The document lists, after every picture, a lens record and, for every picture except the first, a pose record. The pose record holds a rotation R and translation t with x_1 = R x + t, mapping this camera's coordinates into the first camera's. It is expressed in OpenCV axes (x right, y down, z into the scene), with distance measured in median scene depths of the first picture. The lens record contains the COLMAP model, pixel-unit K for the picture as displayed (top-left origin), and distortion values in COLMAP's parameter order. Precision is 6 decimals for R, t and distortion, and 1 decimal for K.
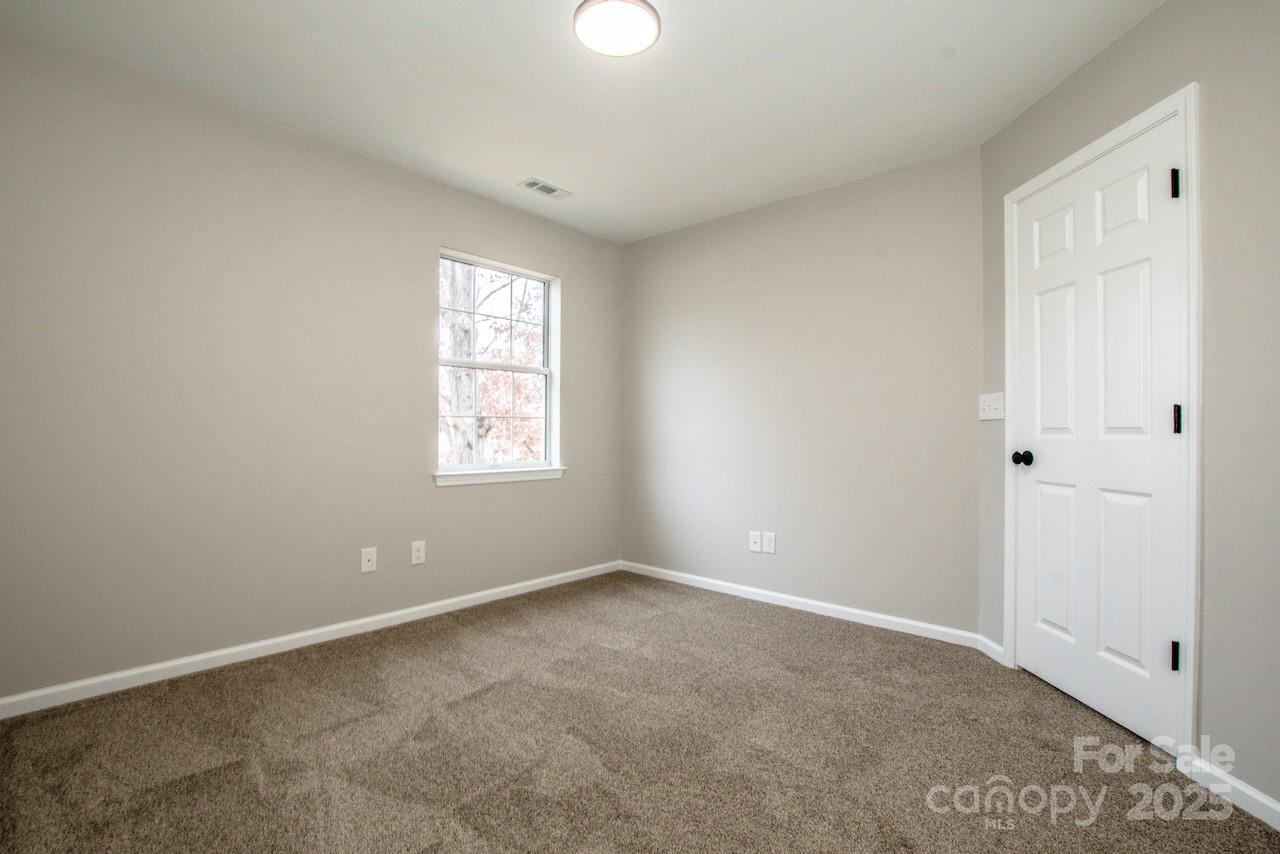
lens RADIAL K [[589.3, 0, 658.6], [0, 589.3, 420.1], [0, 0, 1]] dist [-0.022394, 0.000797]
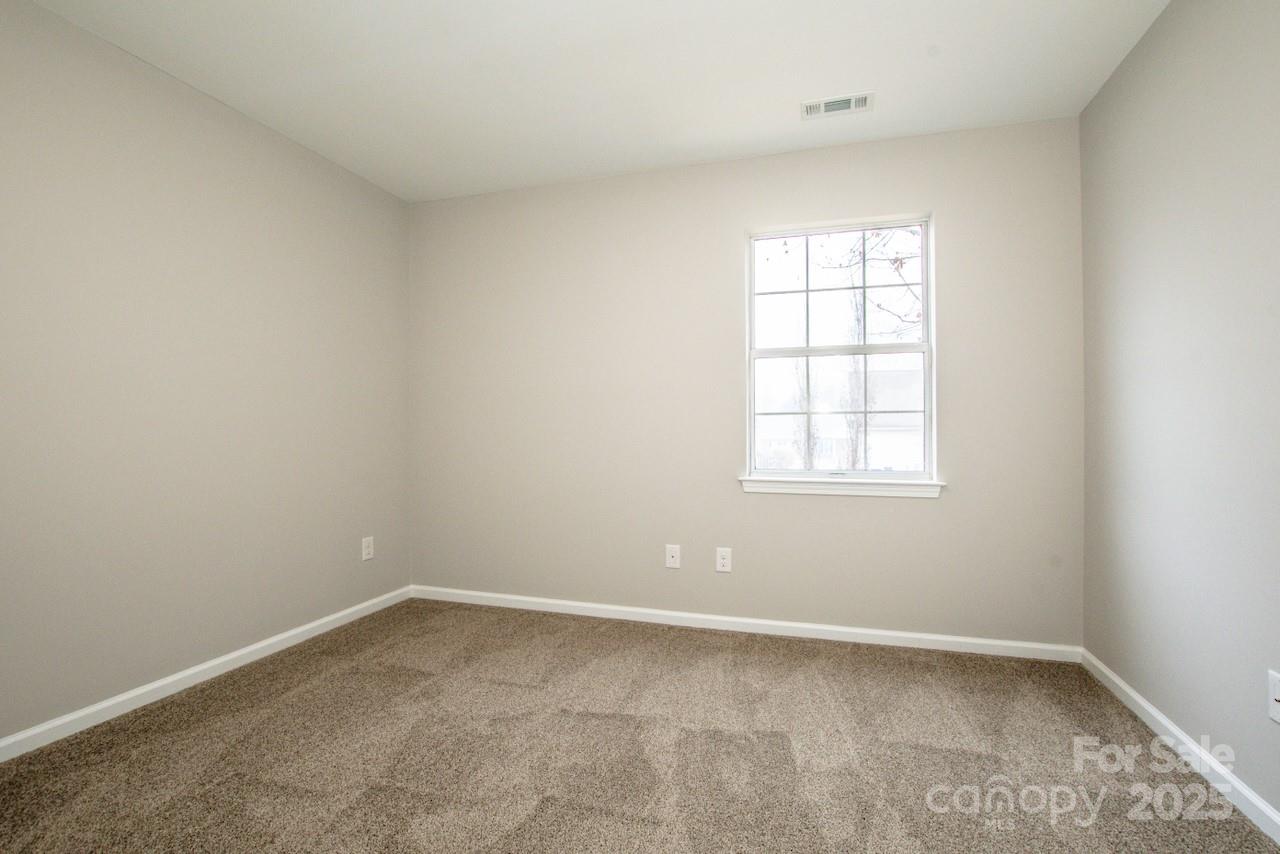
lens RADIAL K [[574.9, 0, 653.0], [0, 574.9, 428.7], [0, 0, 1]] dist [-0.021059, 0.000830]
pose [[0.393586, -0.018463, -0.919102, 0.400204], [0.020878, 0.999720, -0.011141, 0.022017], [0.919051, -0.014804, 0.393861, 0.529085]]
